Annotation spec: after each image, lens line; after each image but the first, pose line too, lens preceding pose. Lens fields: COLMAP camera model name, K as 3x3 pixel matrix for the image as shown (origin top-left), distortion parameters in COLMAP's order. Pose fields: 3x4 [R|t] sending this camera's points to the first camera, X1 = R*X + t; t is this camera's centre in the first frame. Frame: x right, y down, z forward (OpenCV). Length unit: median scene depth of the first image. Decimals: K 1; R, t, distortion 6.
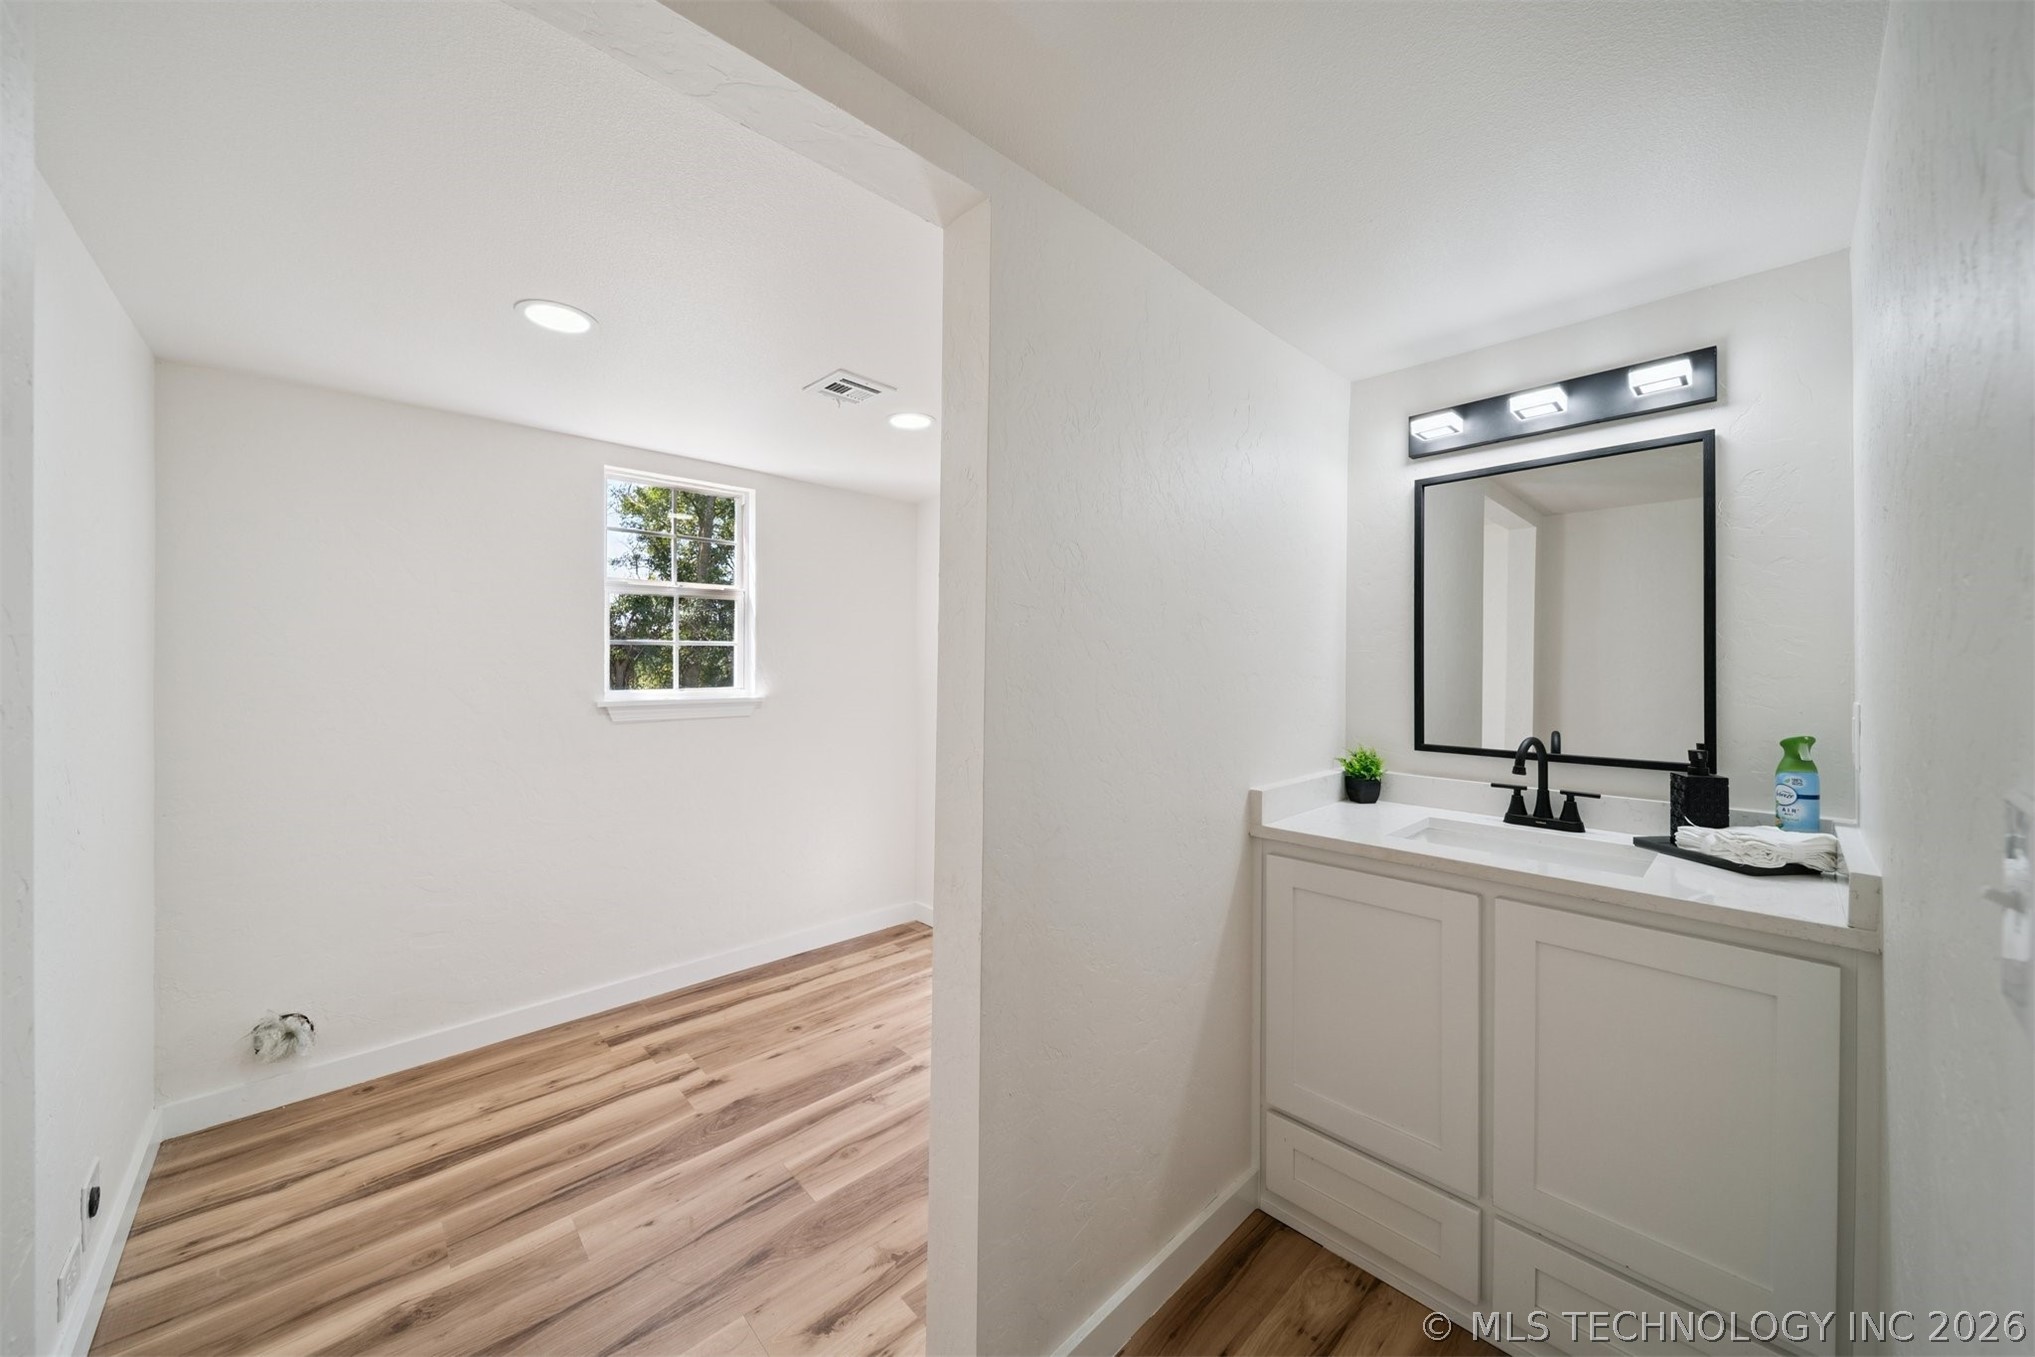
lens RADIAL K [[754.3, 0, 1037.7], [0, 754.3, 650.0], [0, 0, 1]] dist [-0.000634, -0.000494]
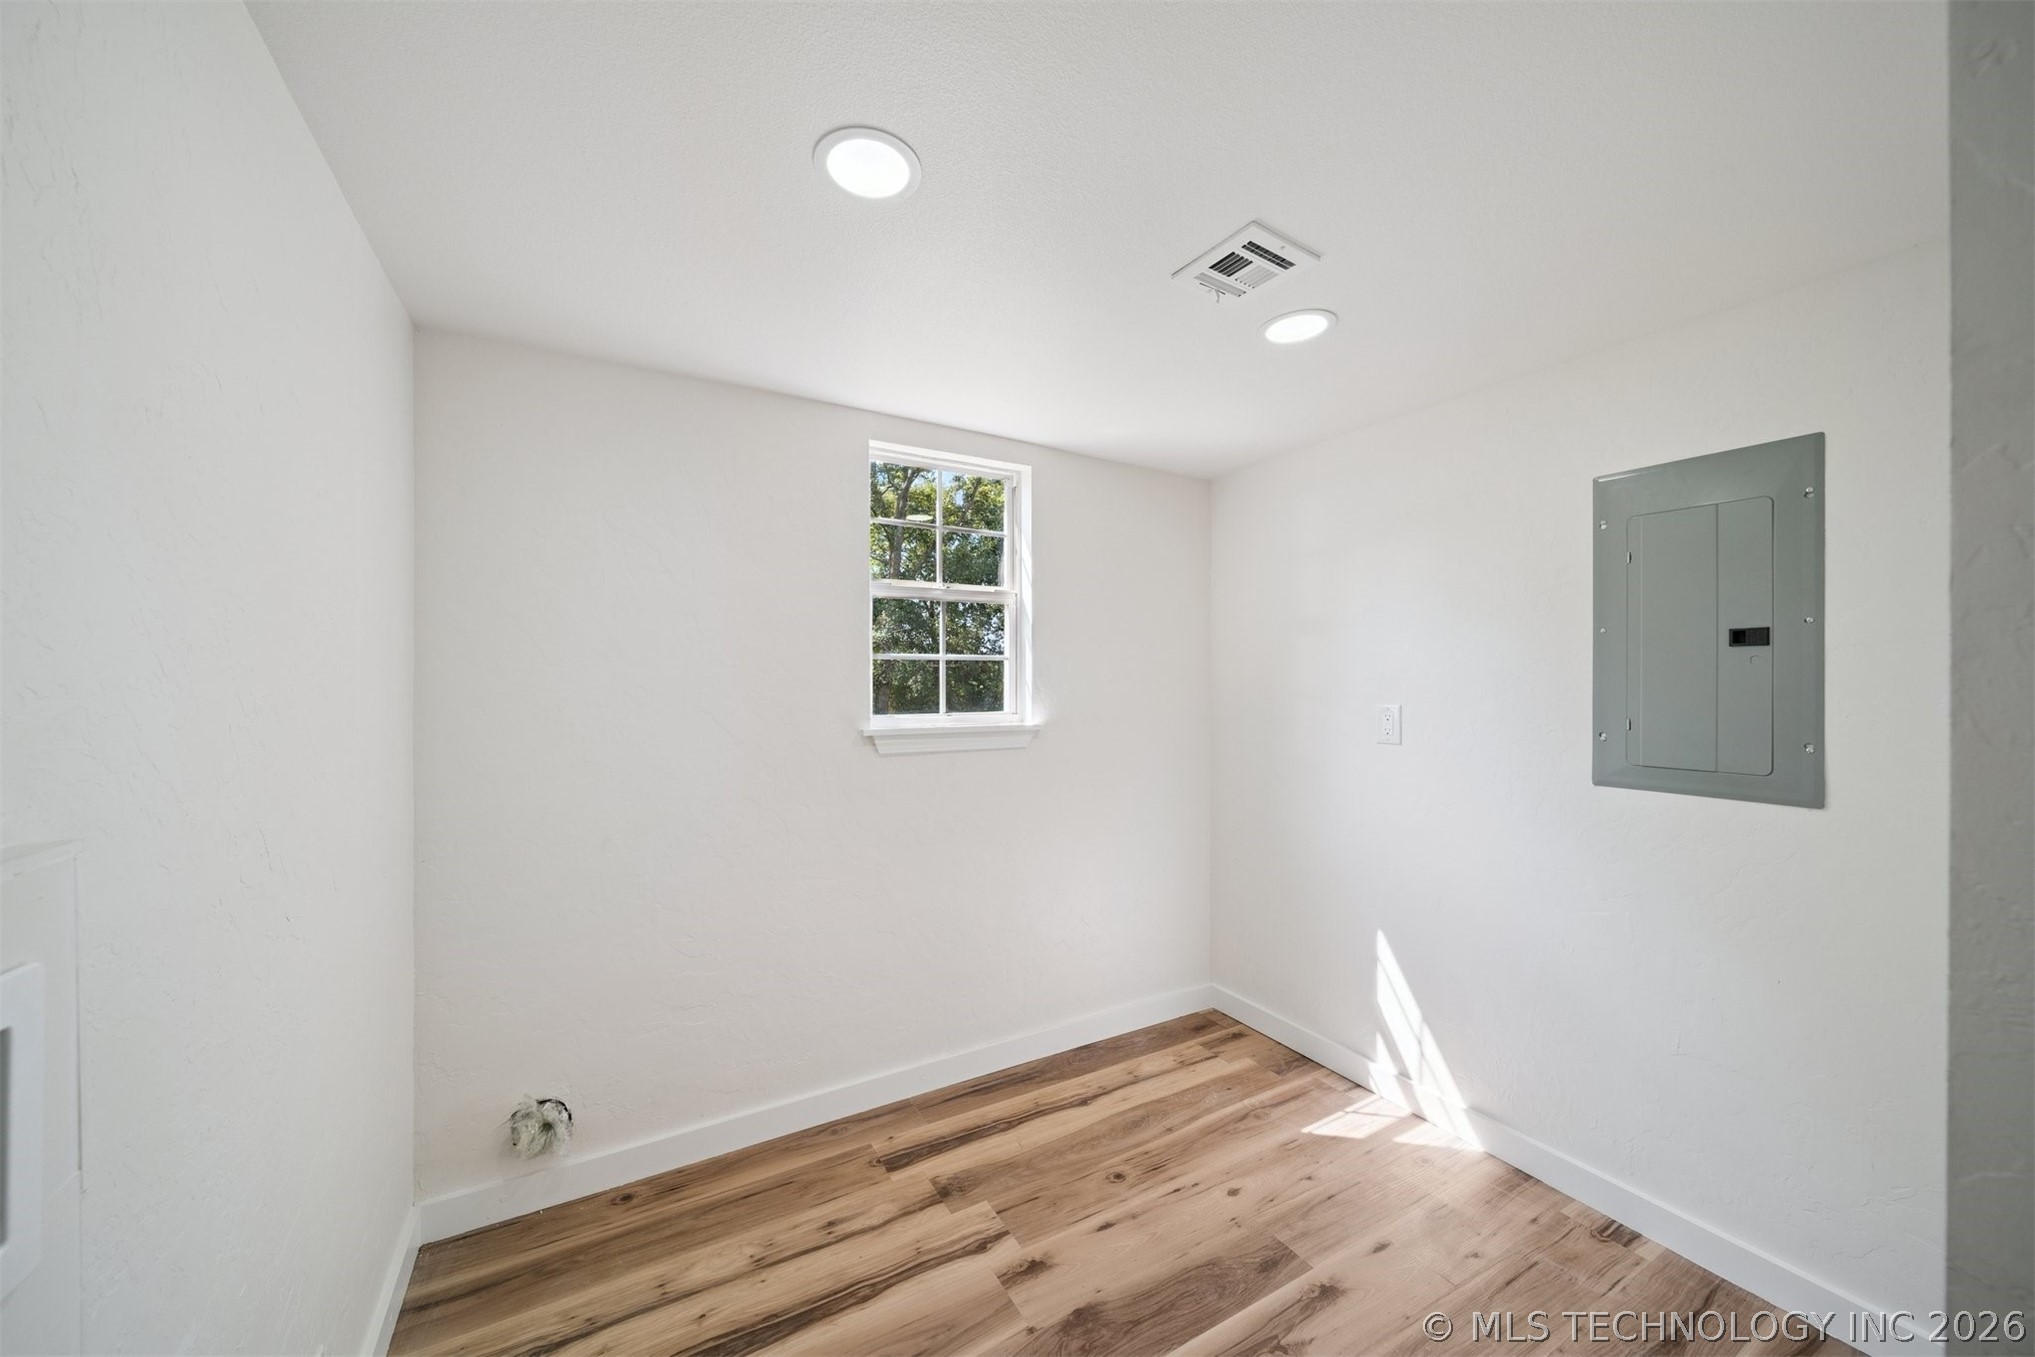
lens RADIAL K [[724.8, 0, 1004.4], [0, 724.8, 668.9], [0, 0, 1]] dist [0.001516, -0.001510]
pose [[0.971933, -0.003986, -0.235225, -0.275271], [0.003751, 0.999992, -0.001449, 0.005395], [0.235229, 0.000526, 0.971940, 0.300703]]
